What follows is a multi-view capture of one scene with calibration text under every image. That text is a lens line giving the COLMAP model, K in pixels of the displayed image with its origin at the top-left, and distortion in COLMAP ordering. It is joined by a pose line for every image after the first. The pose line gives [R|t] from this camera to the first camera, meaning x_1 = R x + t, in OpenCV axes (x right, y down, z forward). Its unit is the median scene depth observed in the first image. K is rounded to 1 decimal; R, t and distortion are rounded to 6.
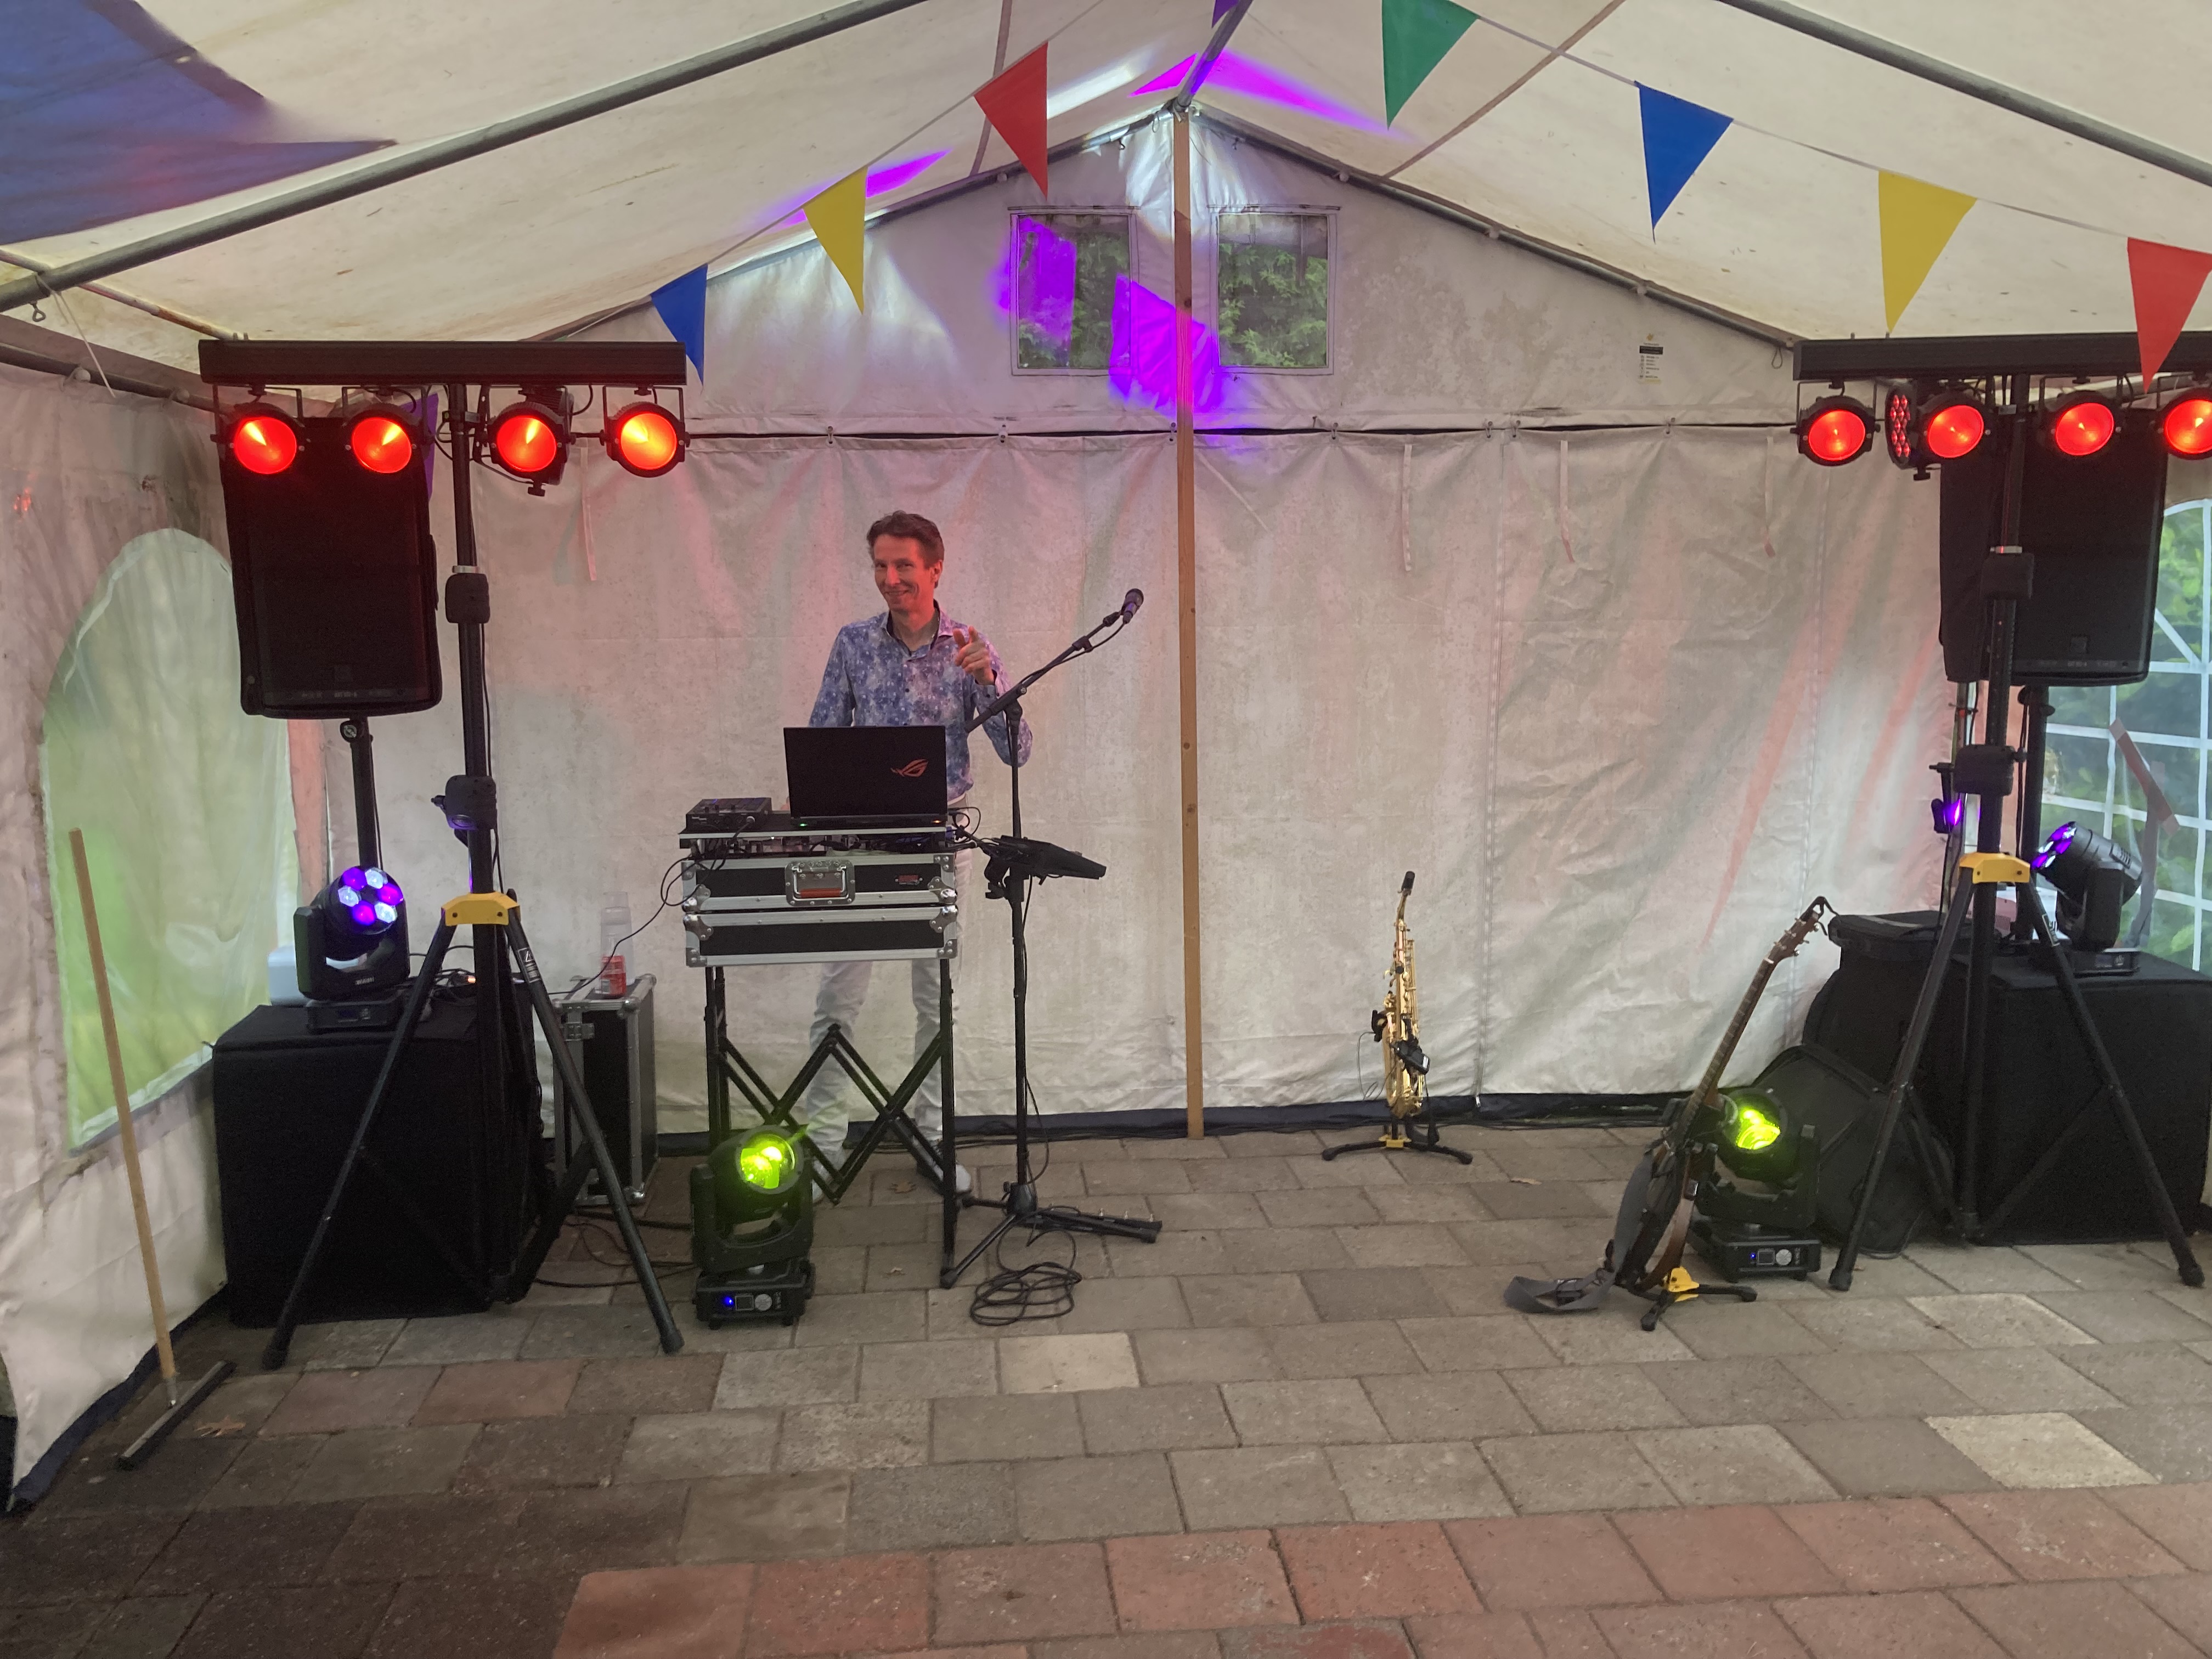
lens RADIAL K [[1838.4, 0, 1052.3], [0, 1838.4, 816.1], [0, 0, 1]] dist [0.030544, -0.022976]
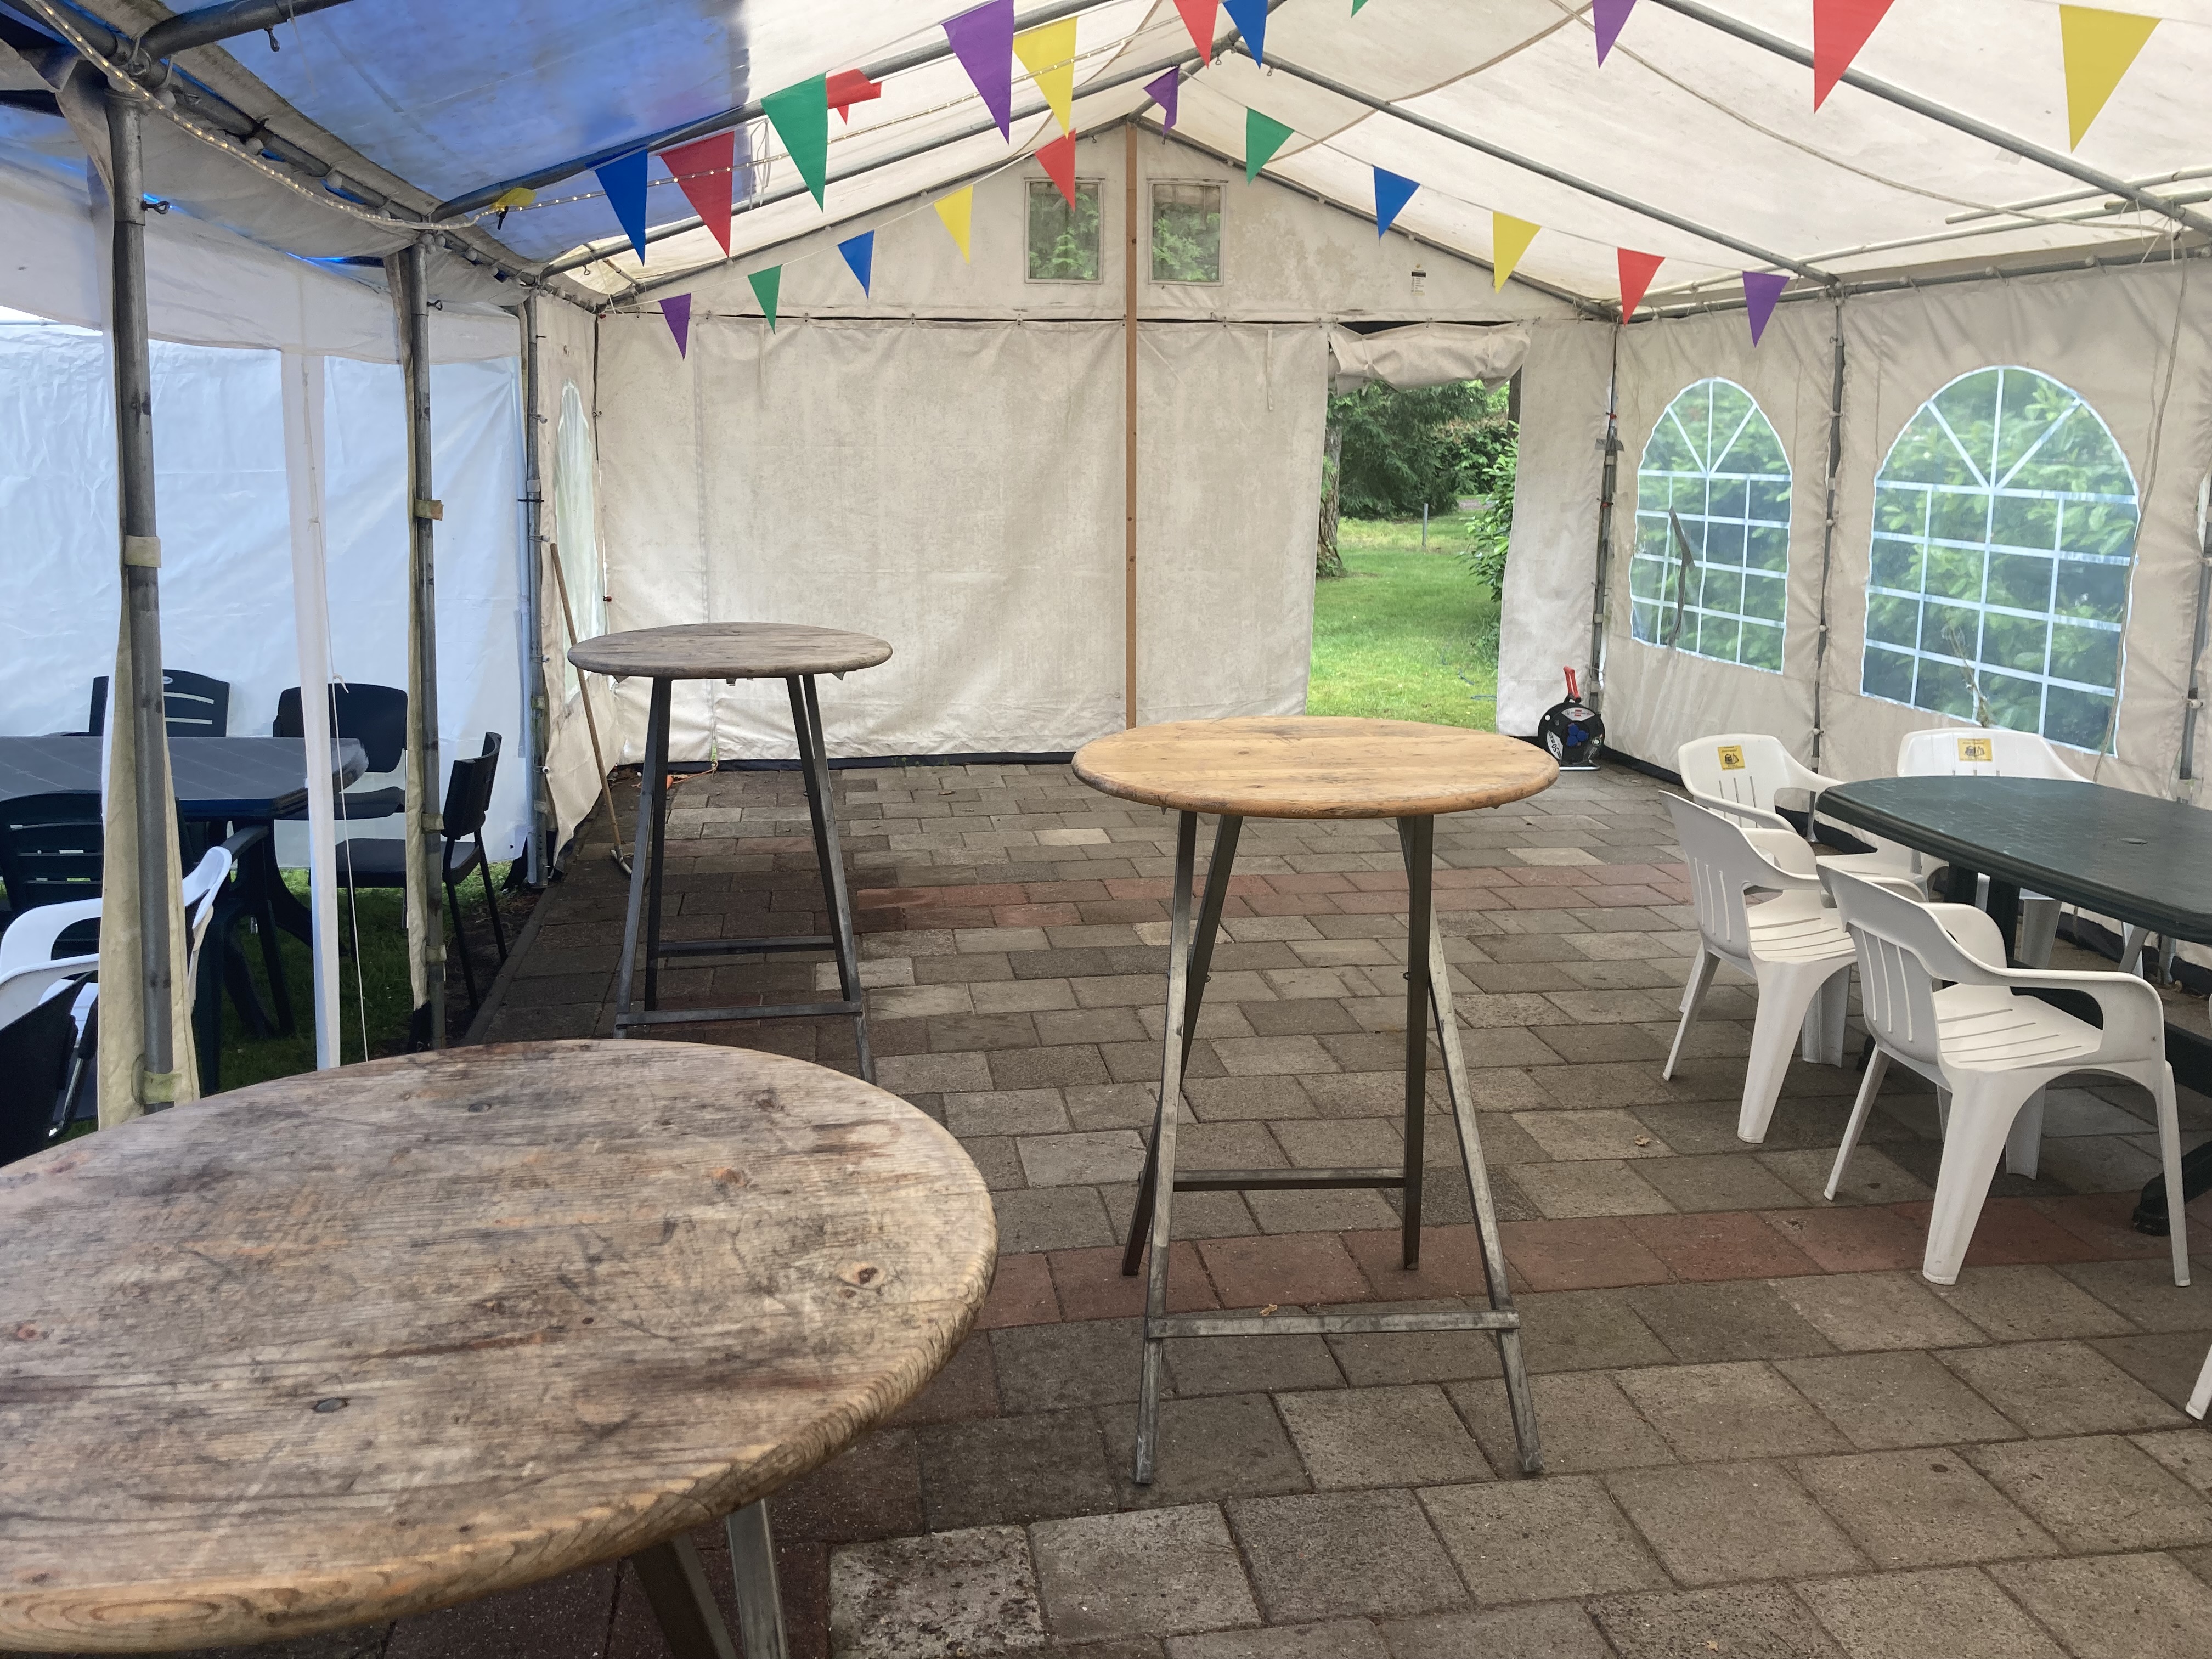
lens RADIAL K [[1838.4, 0, 1089.3], [0, 1838.4, 799.3], [0, 0, 1]] dist [0.030544, -0.022976]
pose [[0.997311, 0.001067, 0.073274, -0.097944], [-0.006843, 0.996881, 0.078626, 0.097318], [-0.072962, -0.078916, 0.994208, -0.752342]]
